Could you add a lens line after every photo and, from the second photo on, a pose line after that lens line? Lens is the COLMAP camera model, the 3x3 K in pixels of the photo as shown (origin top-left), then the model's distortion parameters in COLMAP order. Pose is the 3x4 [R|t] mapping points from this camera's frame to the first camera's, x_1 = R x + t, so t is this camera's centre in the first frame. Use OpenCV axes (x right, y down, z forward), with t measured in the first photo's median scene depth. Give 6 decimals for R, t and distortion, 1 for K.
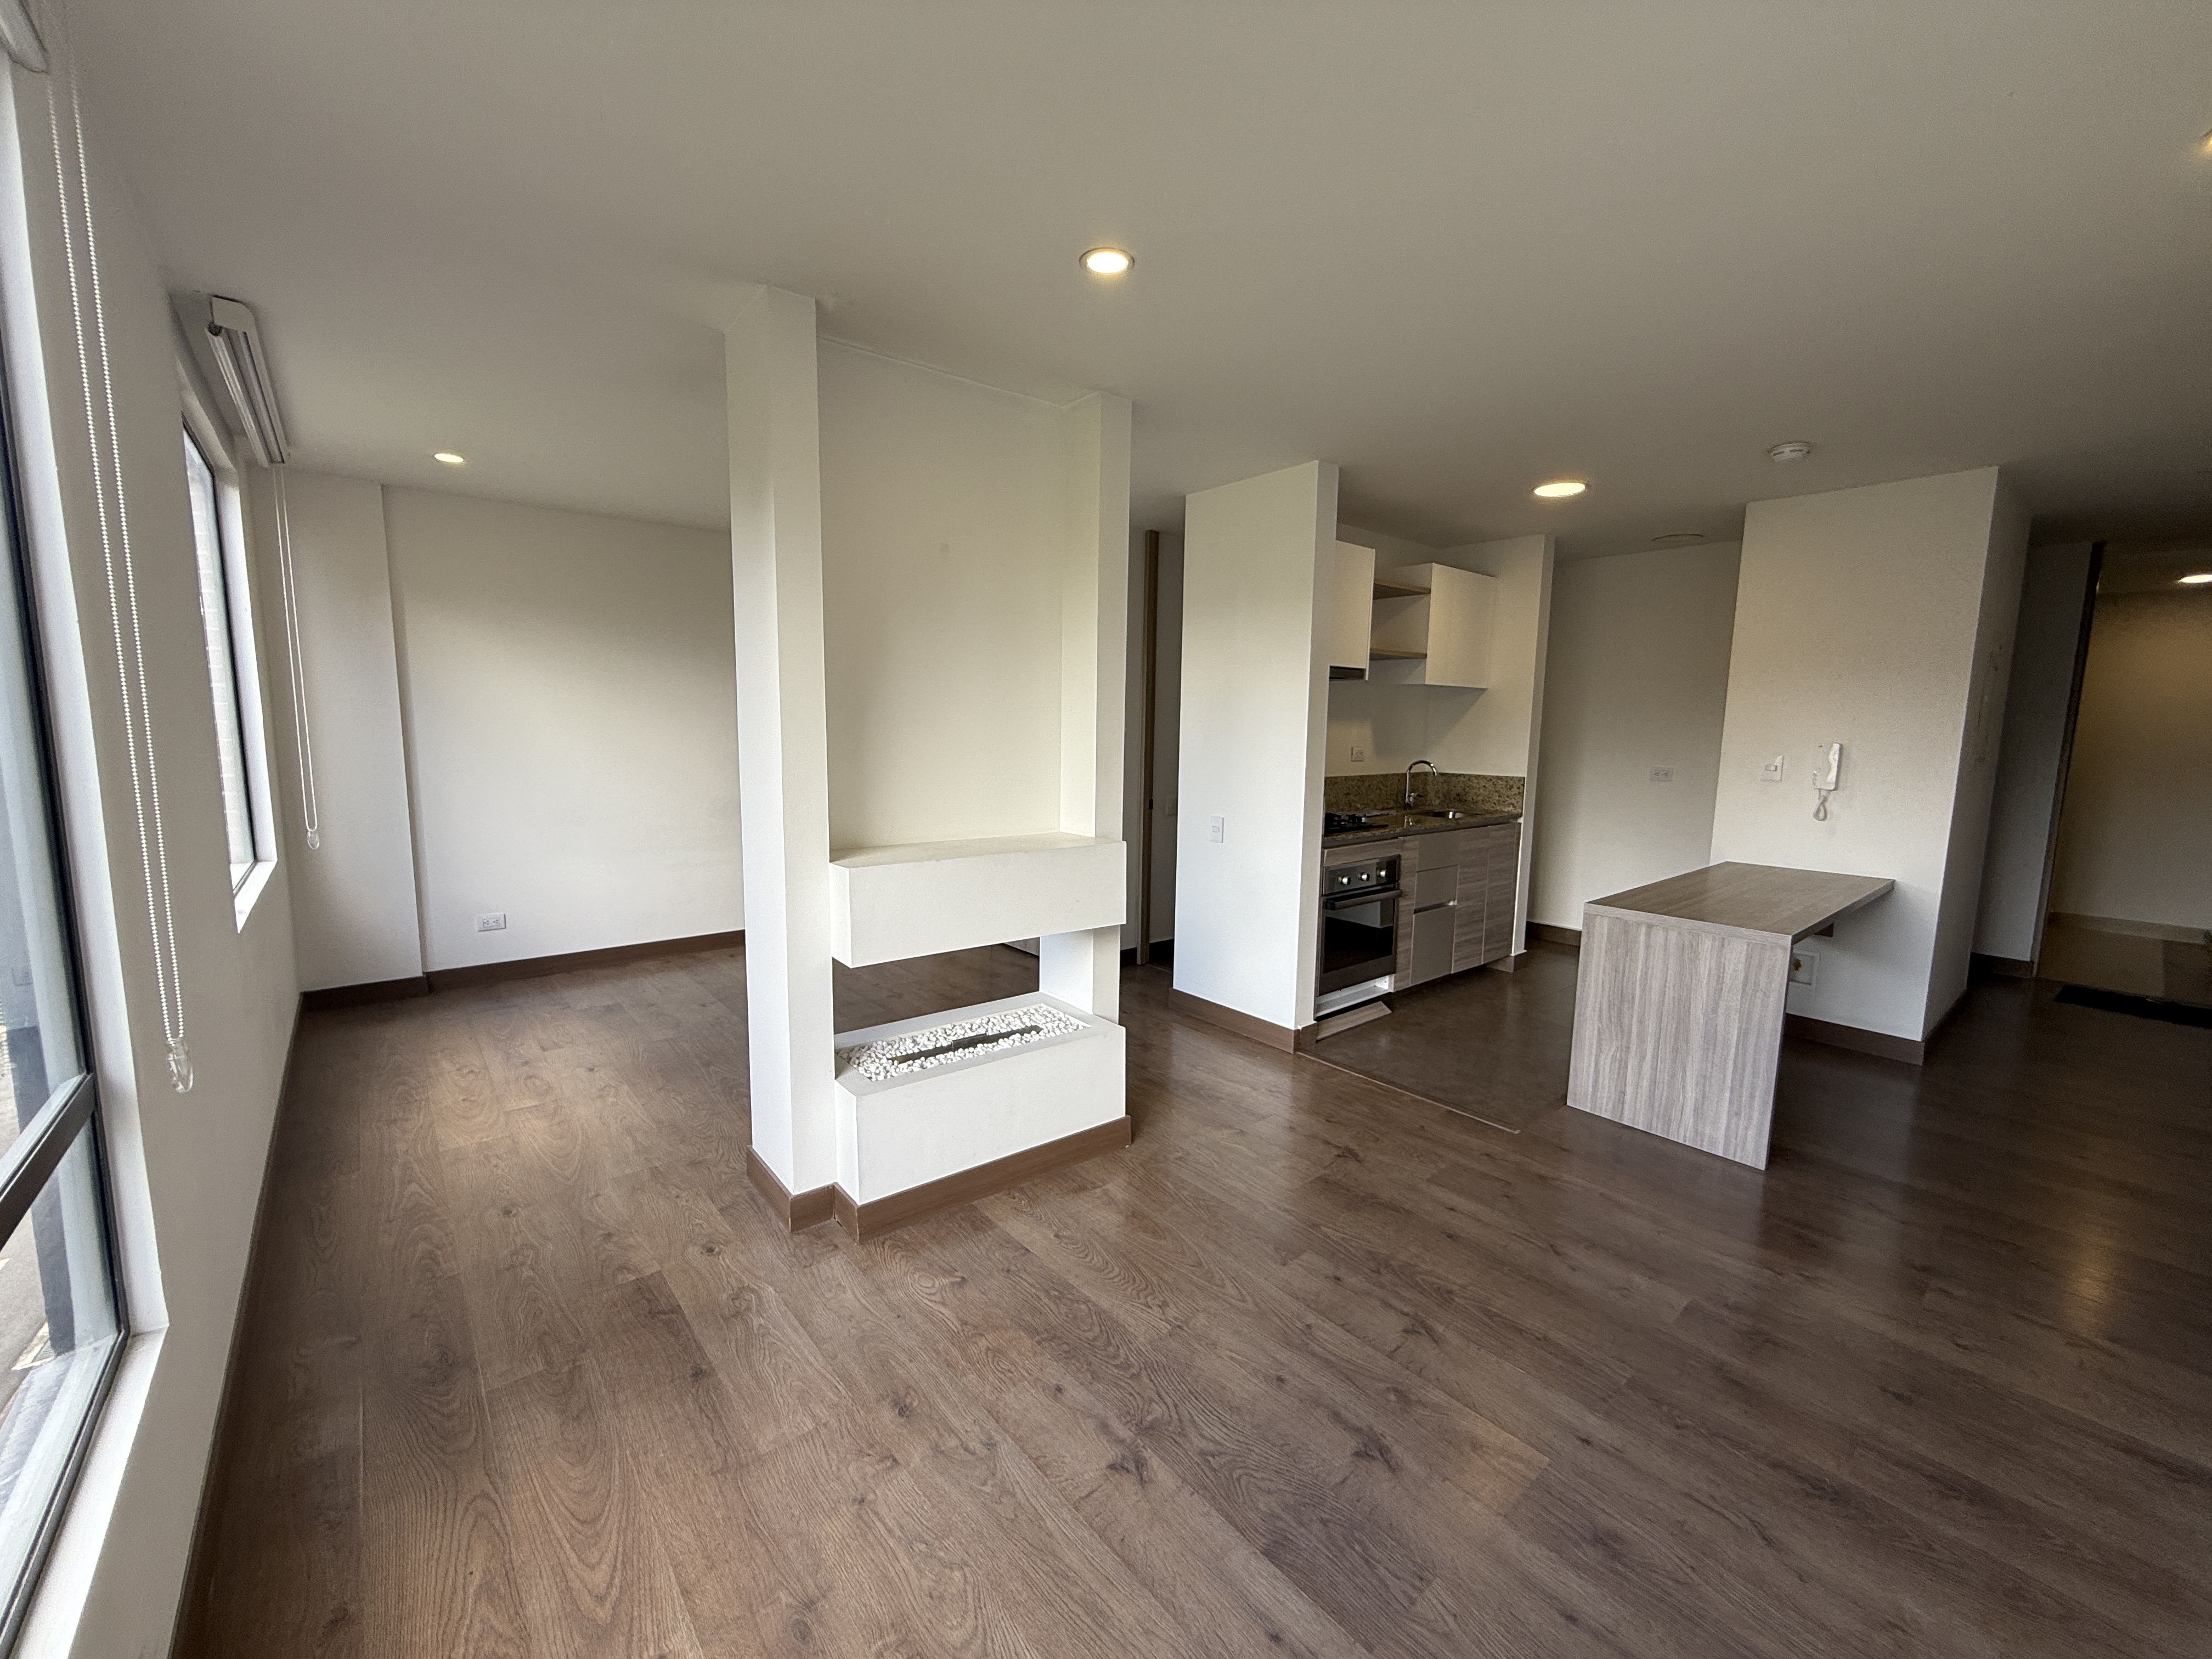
lens RADIAL K [[883.8, 0, 1107.5], [0, 883.8, 839.6], [0, 0, 1]] dist [0.002617, 0.000252]
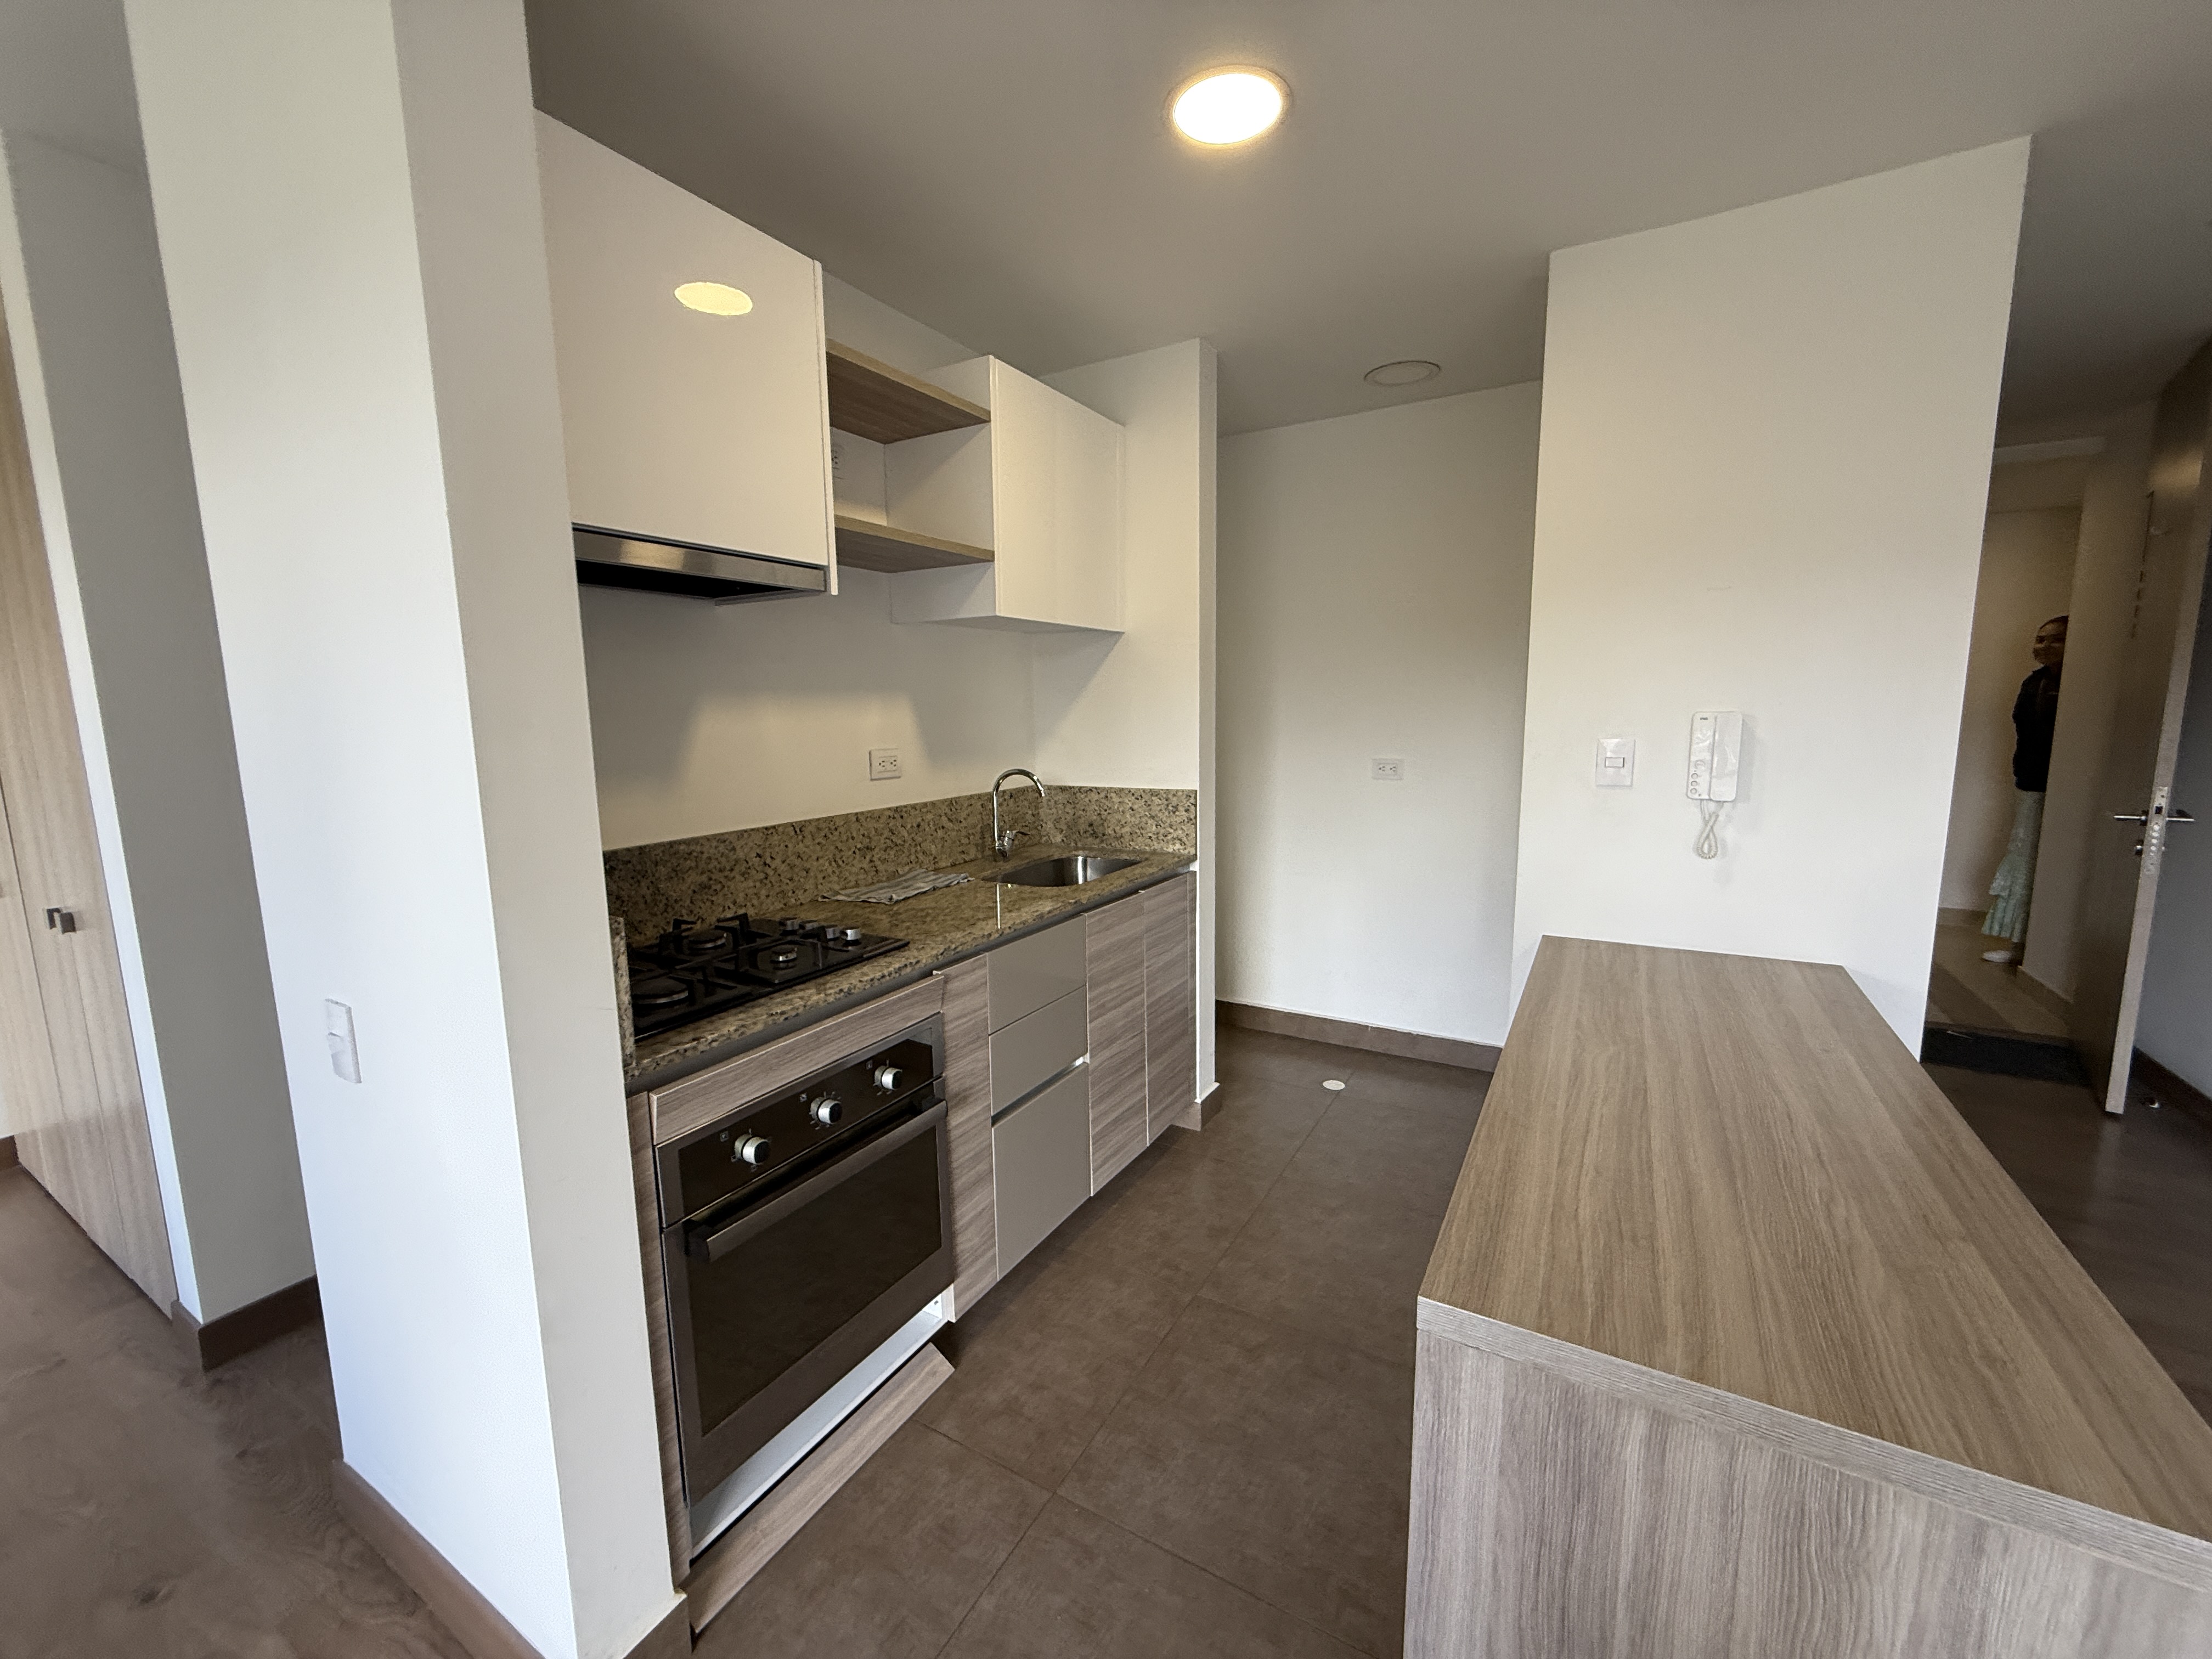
lens RADIAL K [[883.8, 0, 1107.5], [0, 883.8, 828.6], [0, 0, 1]] dist [0.002617, 0.000252]
pose [[0.940617, -0.074909, 0.331102, 0.250005], [0.073316, 0.997158, 0.017316, -0.064414], [-0.331458, 0.007987, 0.943436, 0.528953]]
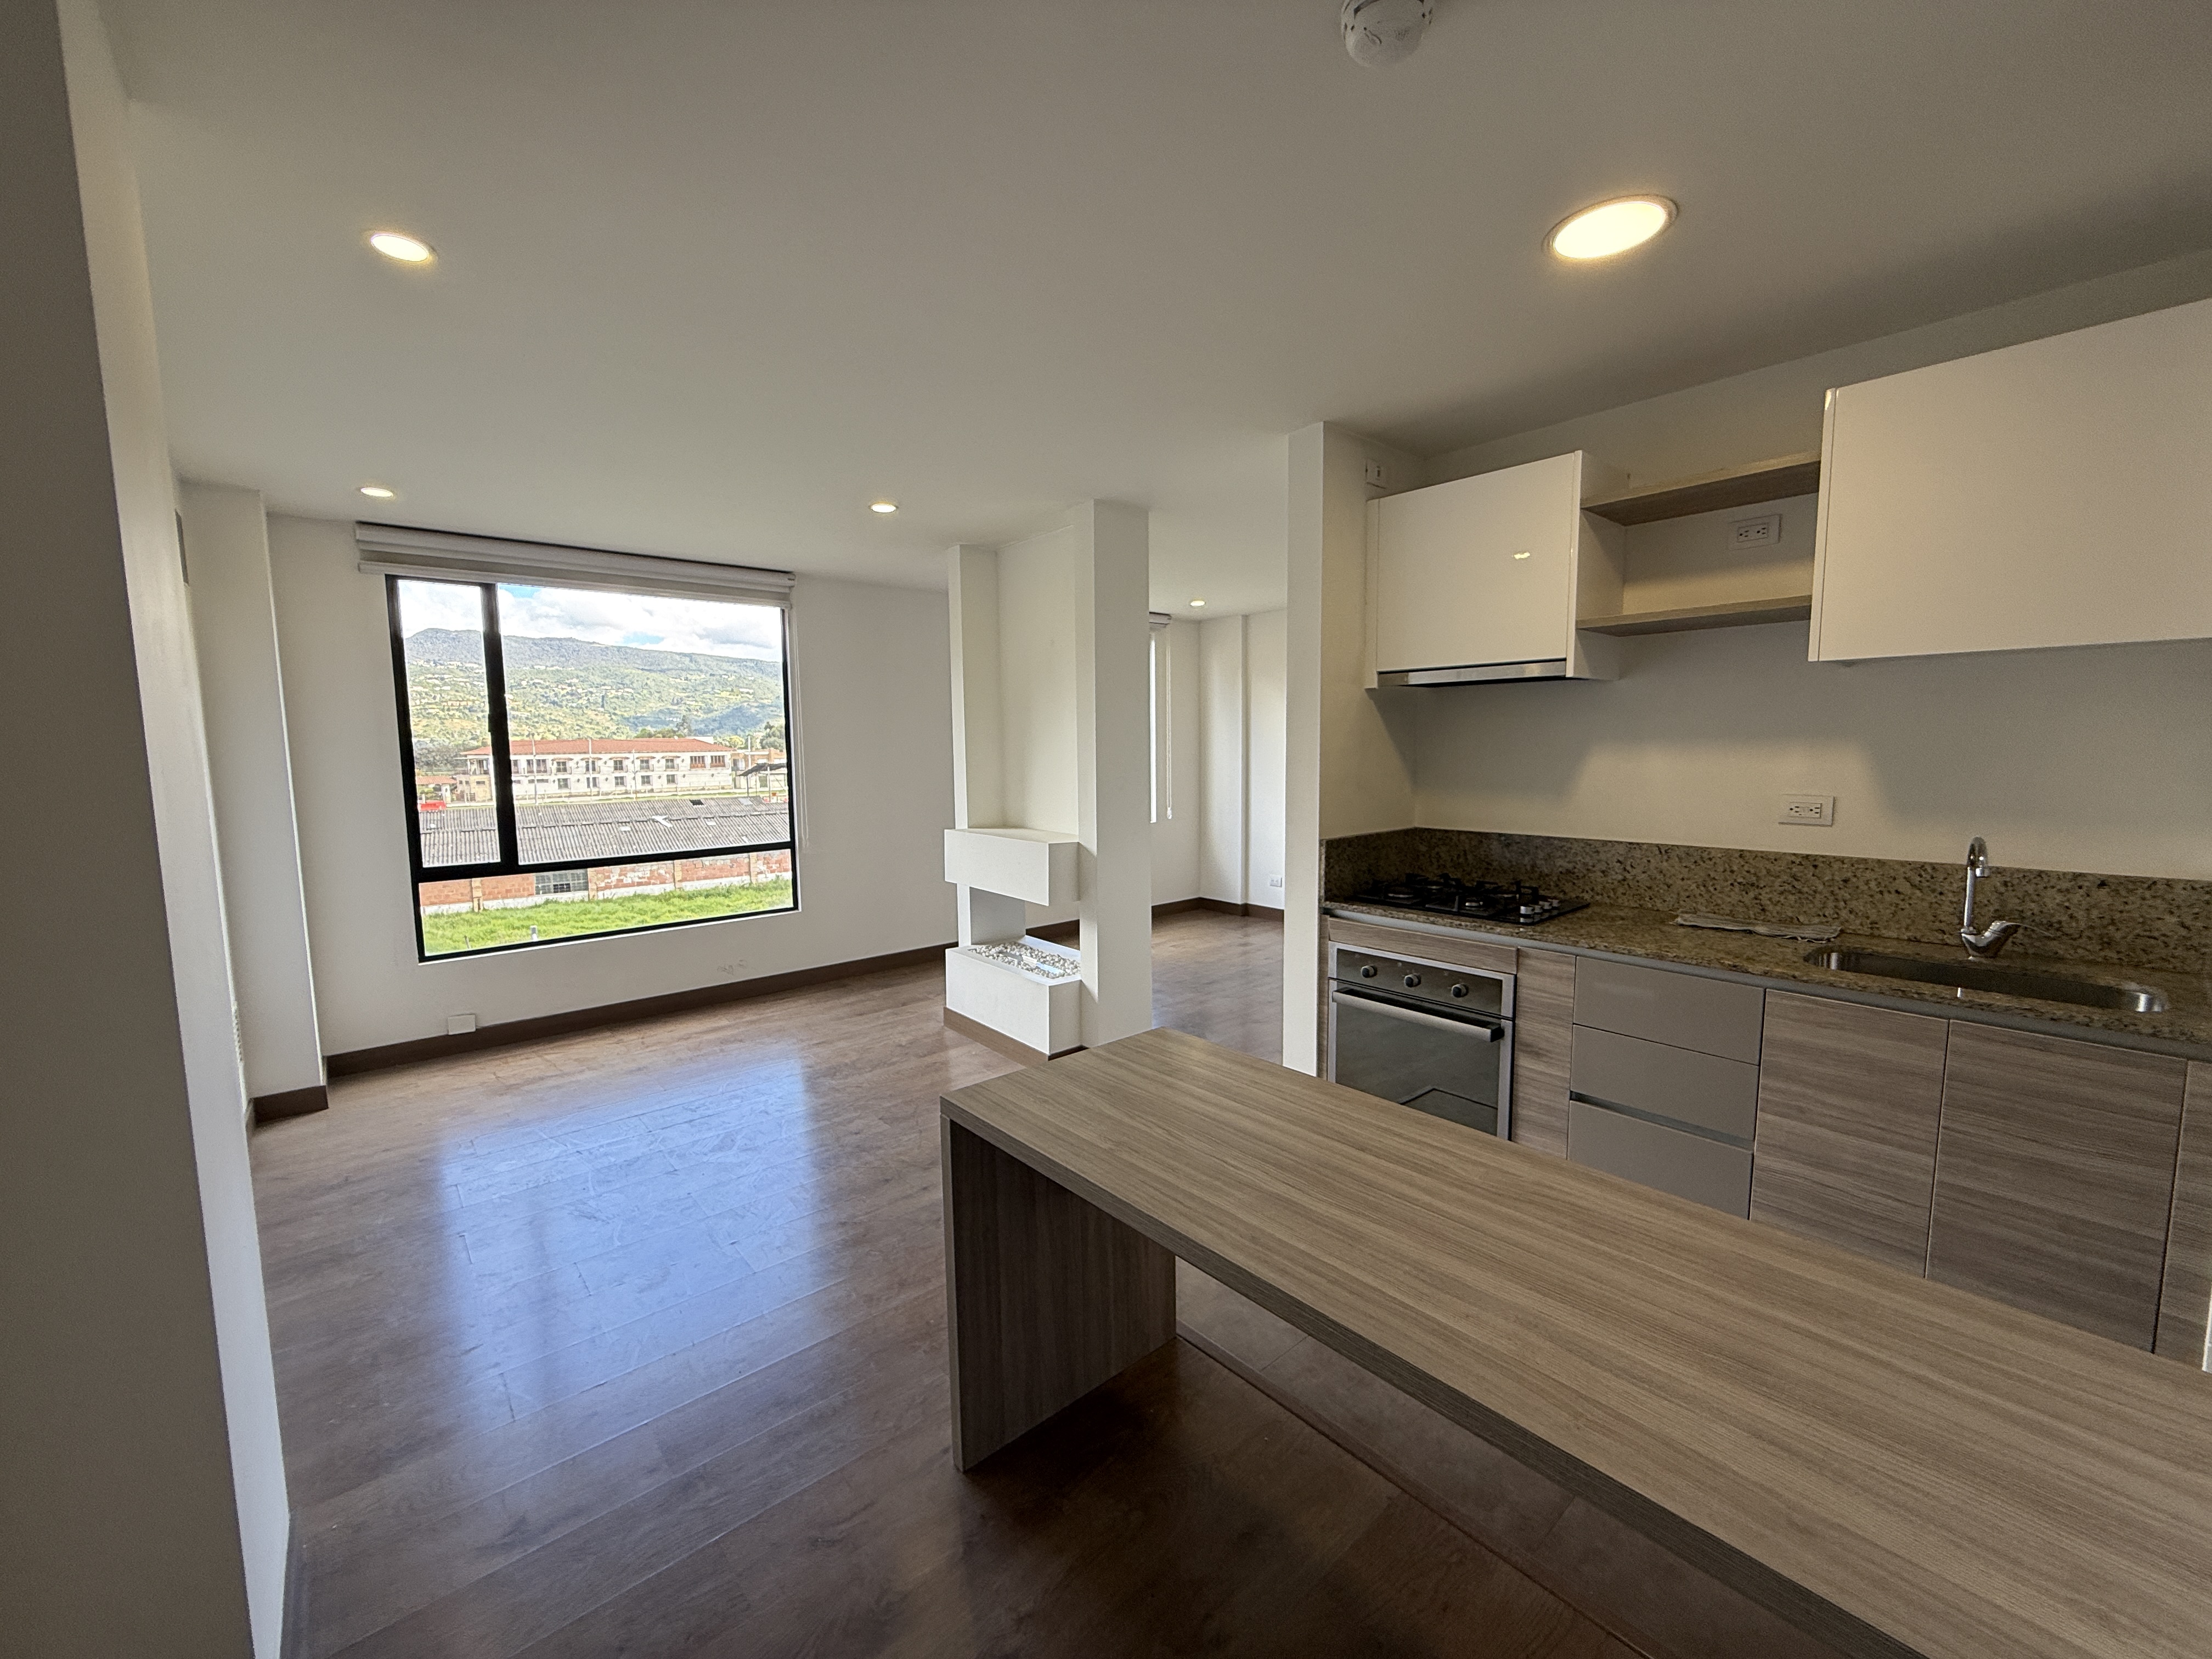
lens RADIAL K [[883.8, 0, 1092.2], [0, 883.8, 832.2], [0, 0, 1]] dist [0.002617, 0.000252]
pose [[0.002723, 0.086341, -0.996262, 0.822323], [-0.122562, 0.988783, 0.085358, -0.083279], [0.992457, 0.121871, 0.013275, 0.641987]]
